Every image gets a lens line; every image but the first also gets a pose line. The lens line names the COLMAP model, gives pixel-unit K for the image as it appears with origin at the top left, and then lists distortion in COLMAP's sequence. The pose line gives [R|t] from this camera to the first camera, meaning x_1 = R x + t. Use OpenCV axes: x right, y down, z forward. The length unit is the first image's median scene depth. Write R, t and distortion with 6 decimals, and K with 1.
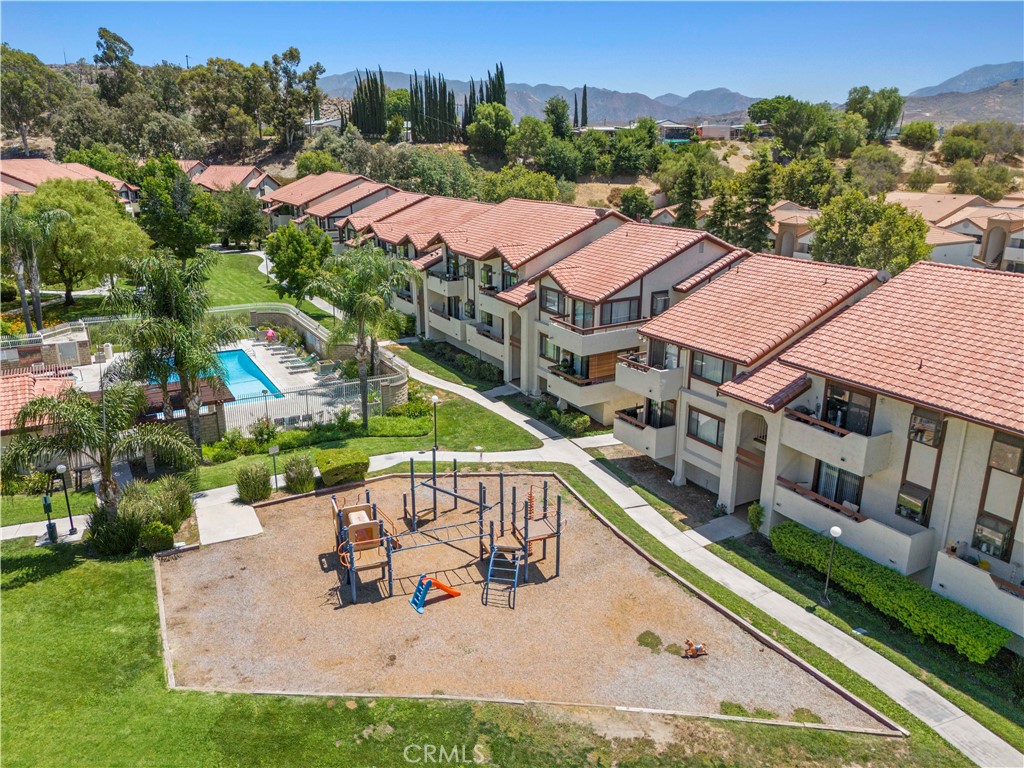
lens RADIAL K [[750.4, 0, 512.0], [0, 750.4, 384.0], [0, 0, 1]] dist [0.061890, -0.081090]
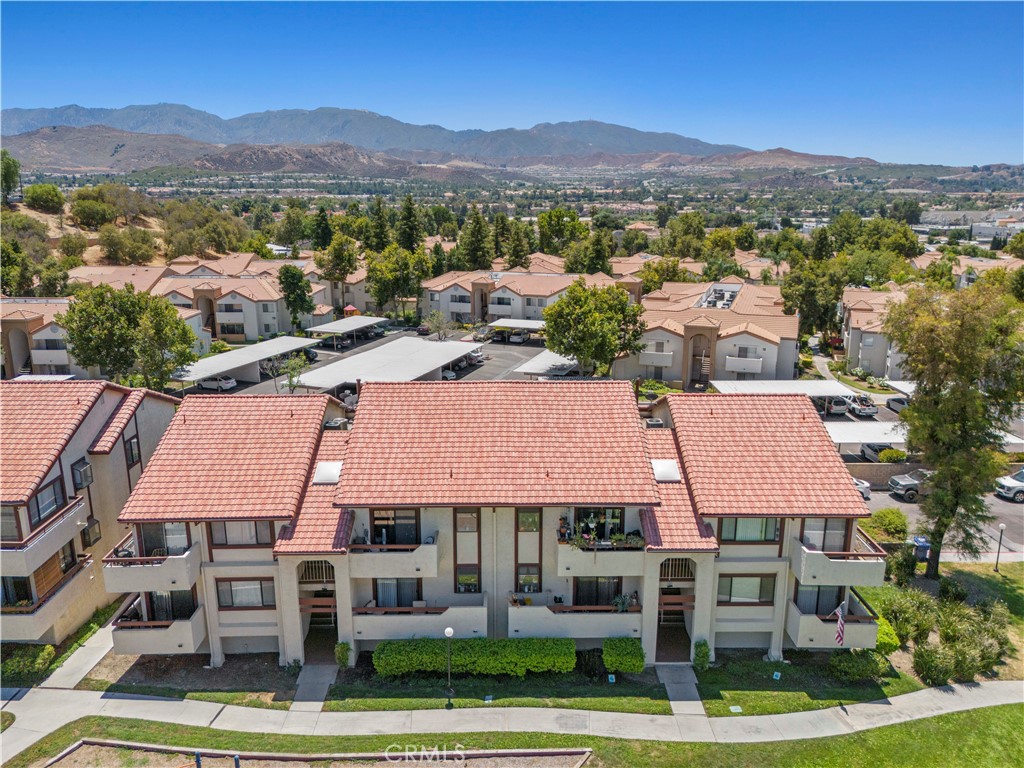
lens RADIAL K [[746.3, 0, 512.0], [0, 746.3, 384.0], [0, 0, 1]] dist [0.042862, -0.026709]
pose [[0.477356, -0.214774, 0.852058, -0.334719], [0.259142, 0.960952, 0.097041, -0.202454], [-0.839629, 0.174481, 0.514373, 0.191523]]
